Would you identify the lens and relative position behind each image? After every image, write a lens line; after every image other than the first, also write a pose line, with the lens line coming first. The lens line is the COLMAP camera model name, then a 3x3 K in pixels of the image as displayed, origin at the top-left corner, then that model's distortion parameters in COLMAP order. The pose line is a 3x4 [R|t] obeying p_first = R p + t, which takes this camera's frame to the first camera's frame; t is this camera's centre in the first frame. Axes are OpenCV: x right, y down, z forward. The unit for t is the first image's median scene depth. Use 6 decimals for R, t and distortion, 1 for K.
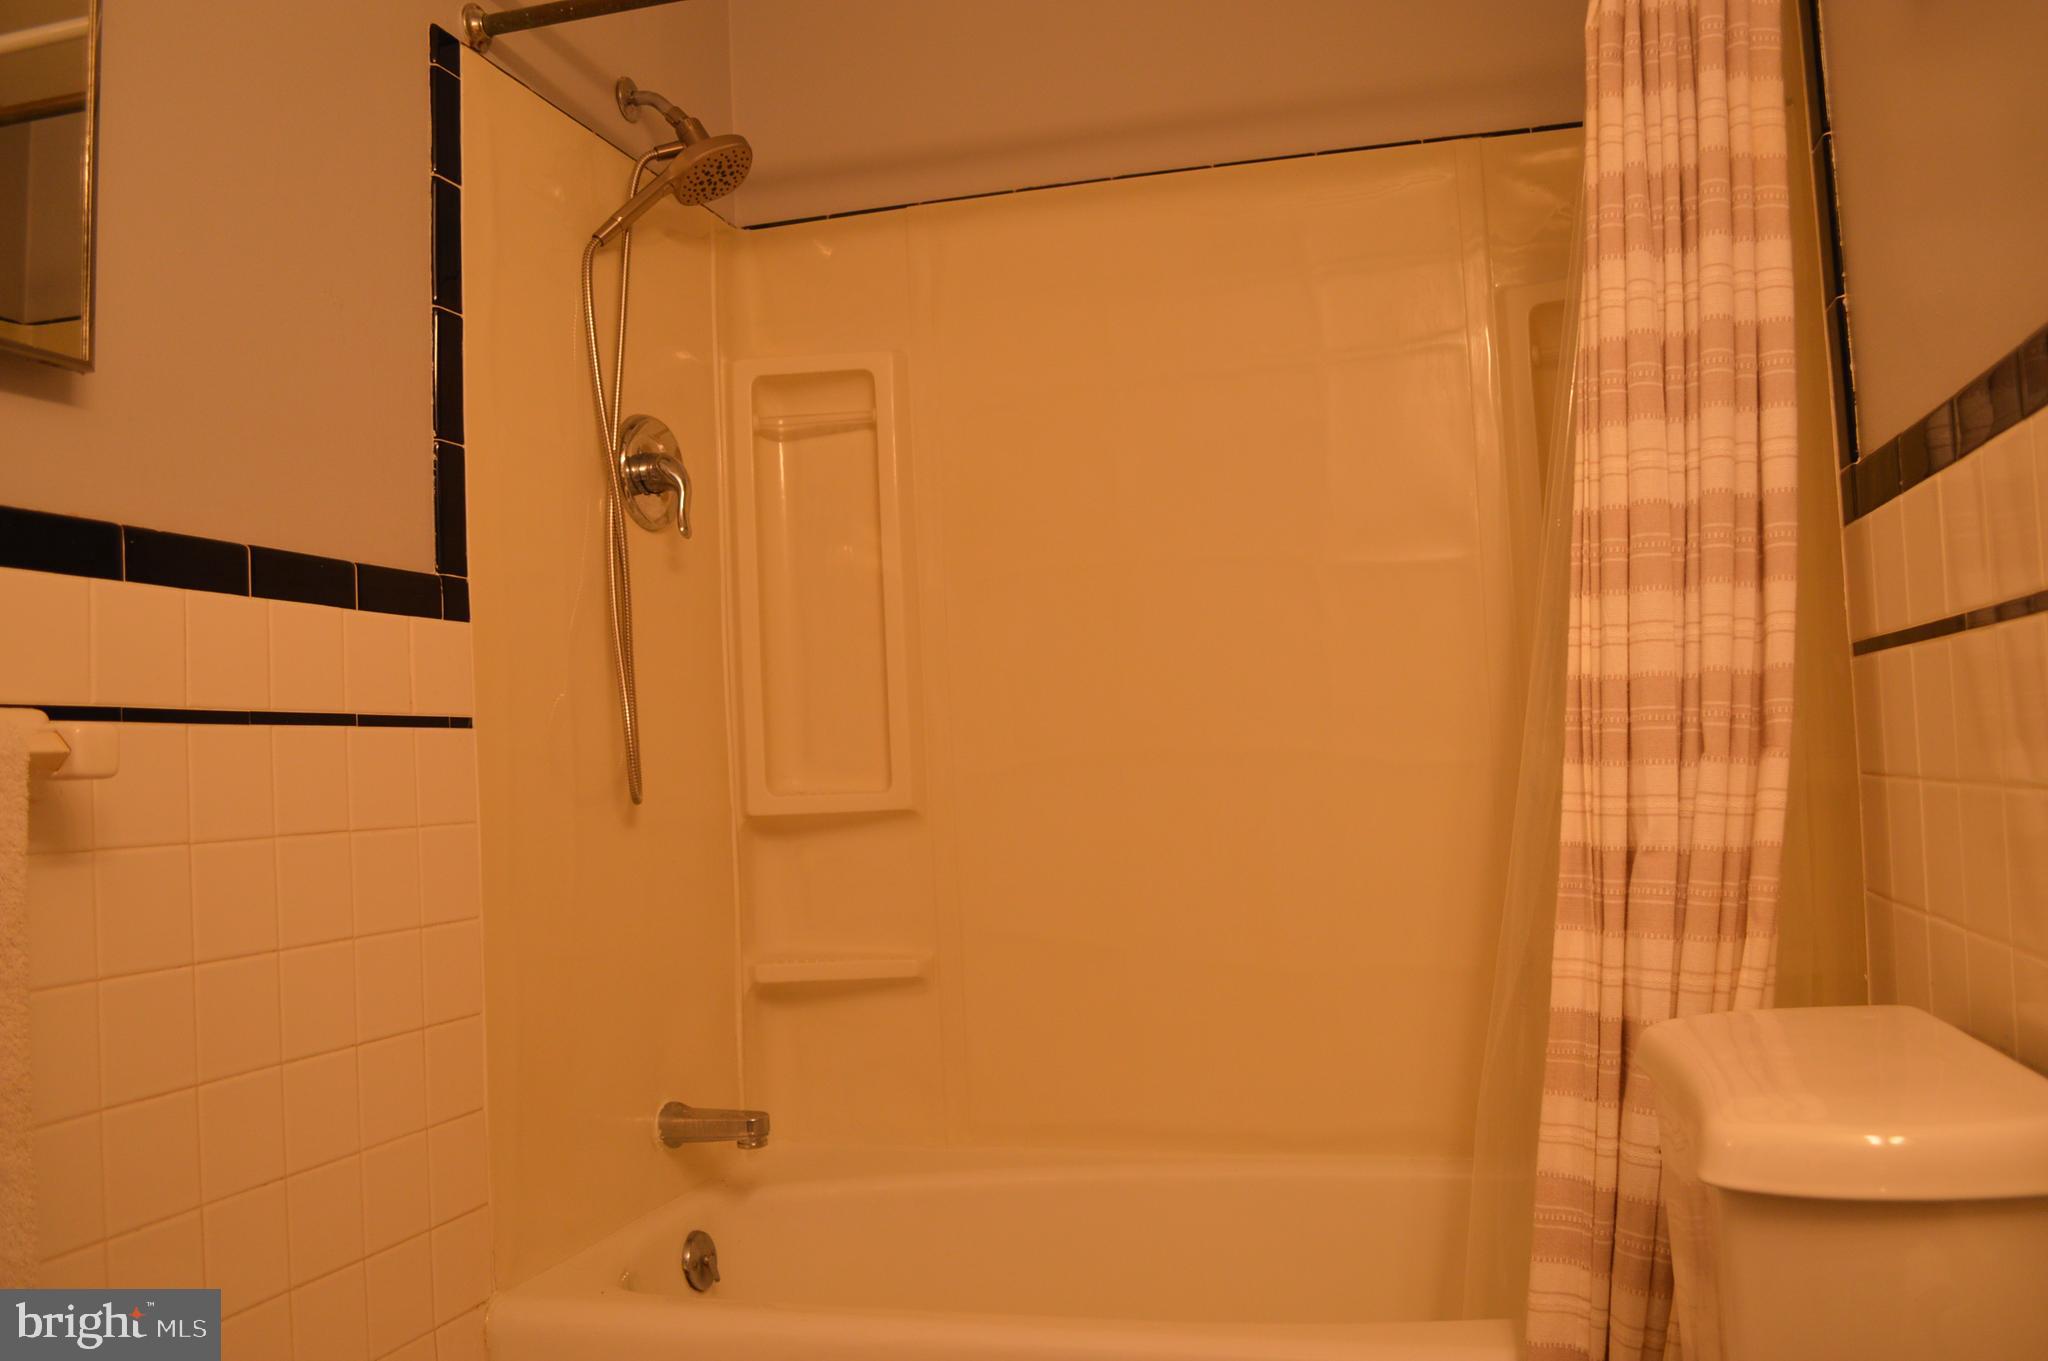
lens RADIAL K [[1639.1, 0, 1024.1], [0, 1639.1, 683.7], [0, 0, 1]] dist [-0.048410, -0.018430]
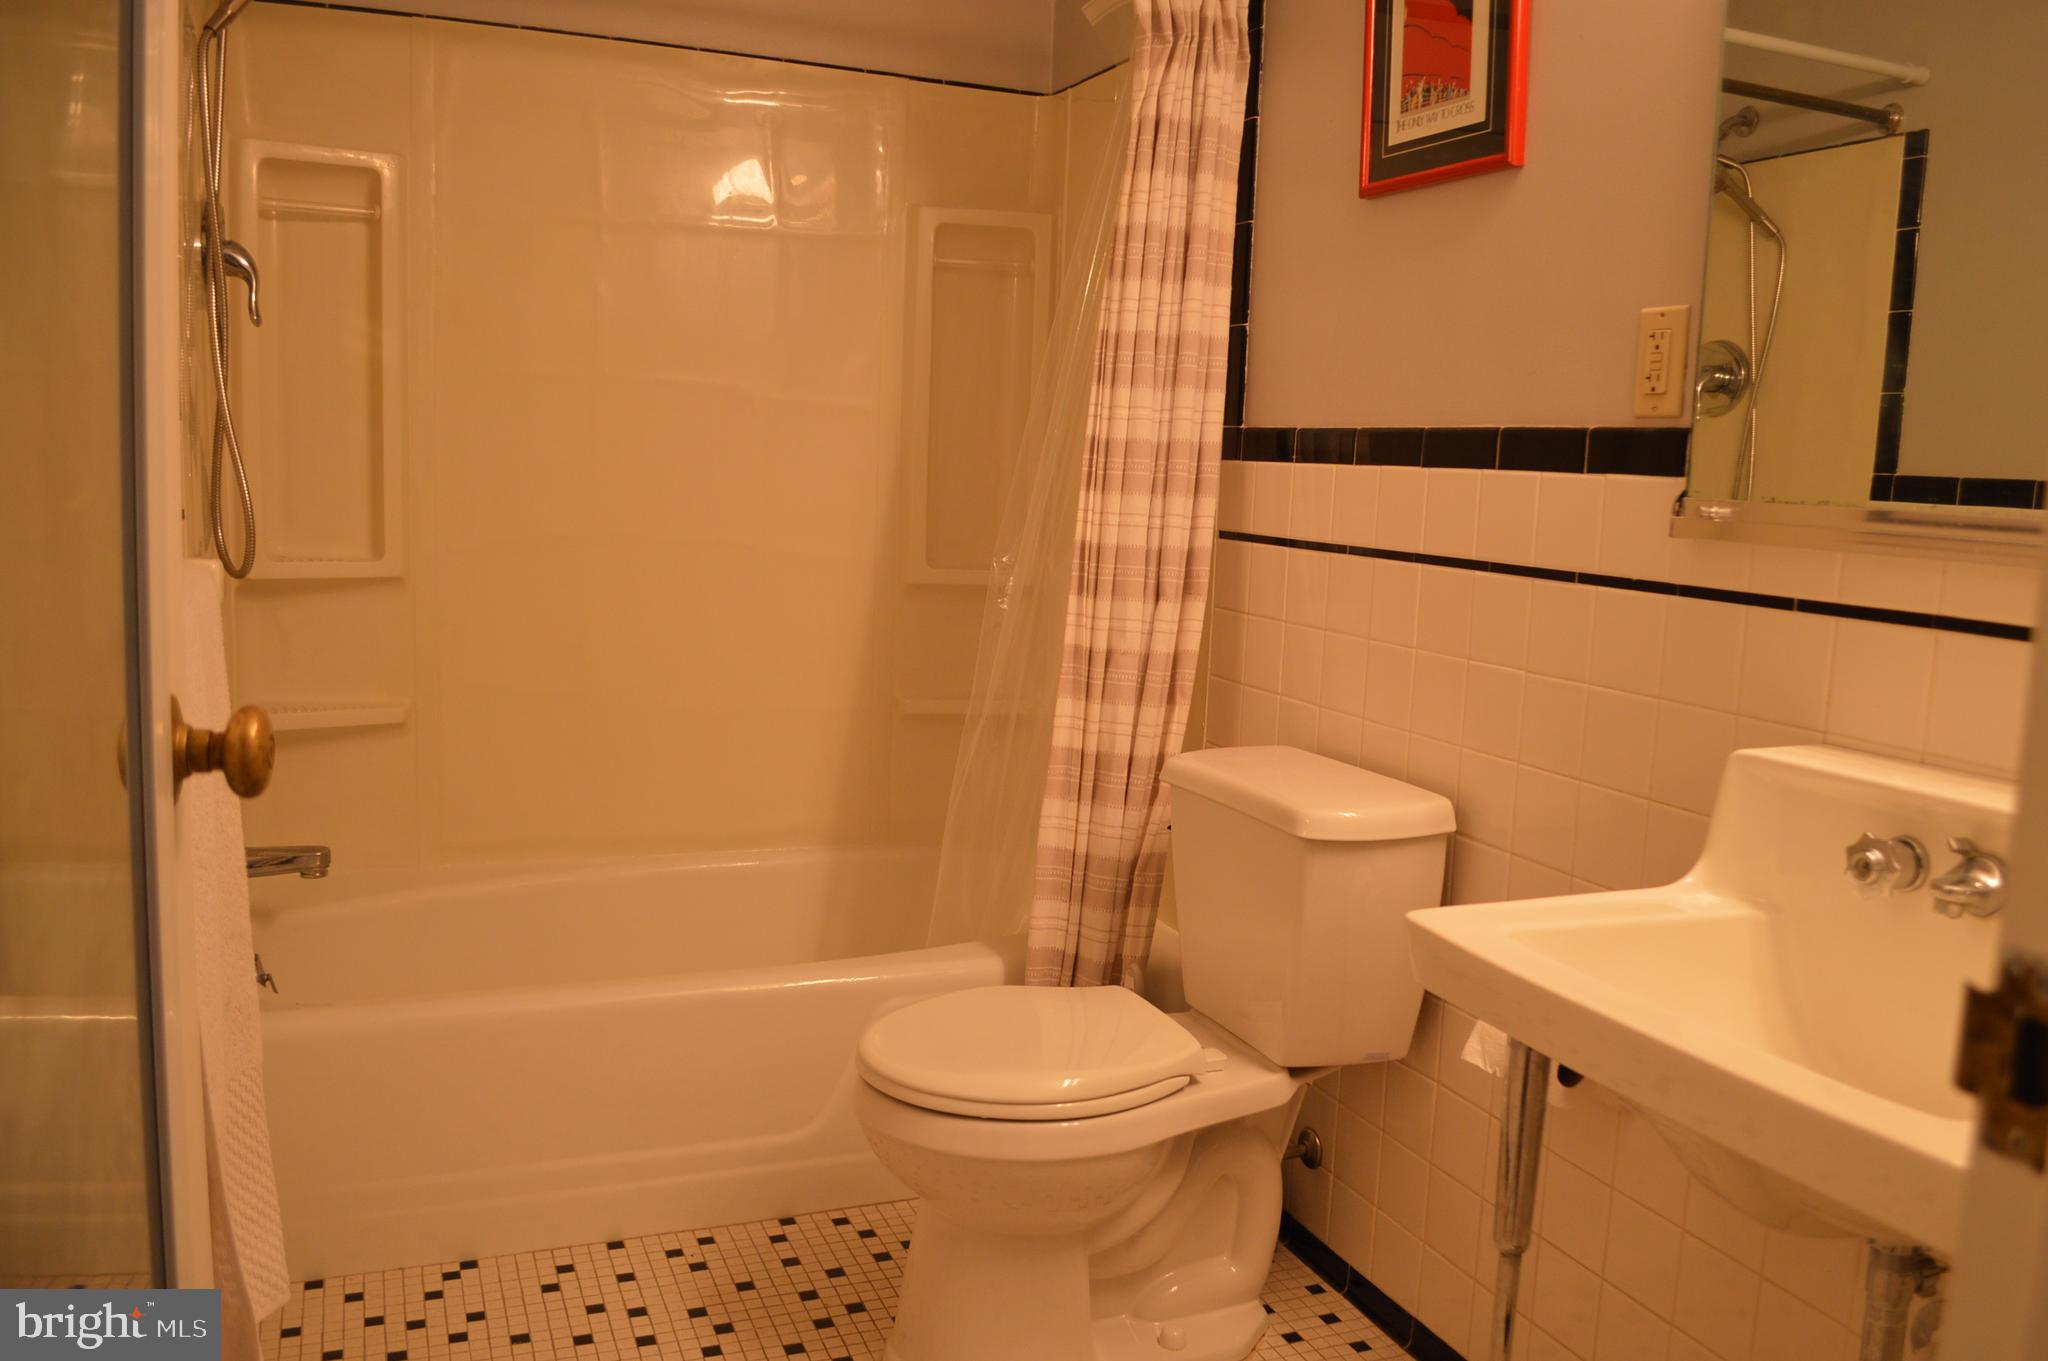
lens RADIAL K [[1639.1, 0, 1022.3], [0, 1639.1, 678.0], [0, 0, 1]] dist [-0.048410, -0.018430]
pose [[0.804368, -0.005362, 0.594107, -0.681383], [-0.097997, 0.985066, 0.141569, -0.096647], [-0.585994, -0.172094, 0.791830, -0.263832]]
